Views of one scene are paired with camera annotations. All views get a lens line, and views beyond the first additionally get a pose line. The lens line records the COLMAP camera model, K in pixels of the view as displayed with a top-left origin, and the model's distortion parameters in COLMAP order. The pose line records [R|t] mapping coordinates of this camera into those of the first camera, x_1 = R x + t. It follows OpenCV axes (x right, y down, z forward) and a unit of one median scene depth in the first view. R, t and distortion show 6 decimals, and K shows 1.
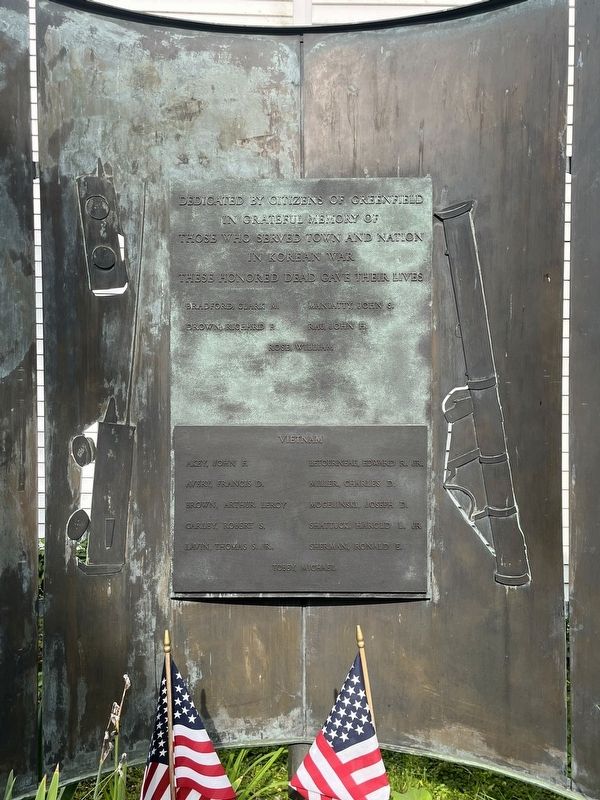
lens RADIAL K [[739.2, 0, 300.0], [0, 739.2, 400.0], [0, 0, 1]] dist [0.003769, 0.001348]
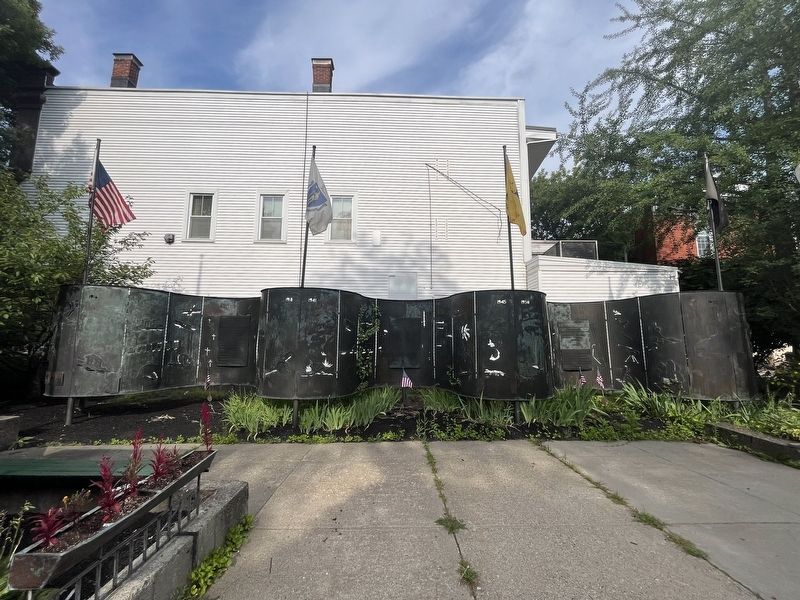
lens RADIAL K [[324.8, 0, 400.0], [0, 324.8, 300.0], [0, 0, 1]] dist [-0.000977, -0.000053]
pose [[0.999876, -0.008459, -0.013277, -1.966063], [0.006375, 0.988687, -0.149858, 0.021902], [0.014394, 0.149755, 0.988618, -2.810047]]
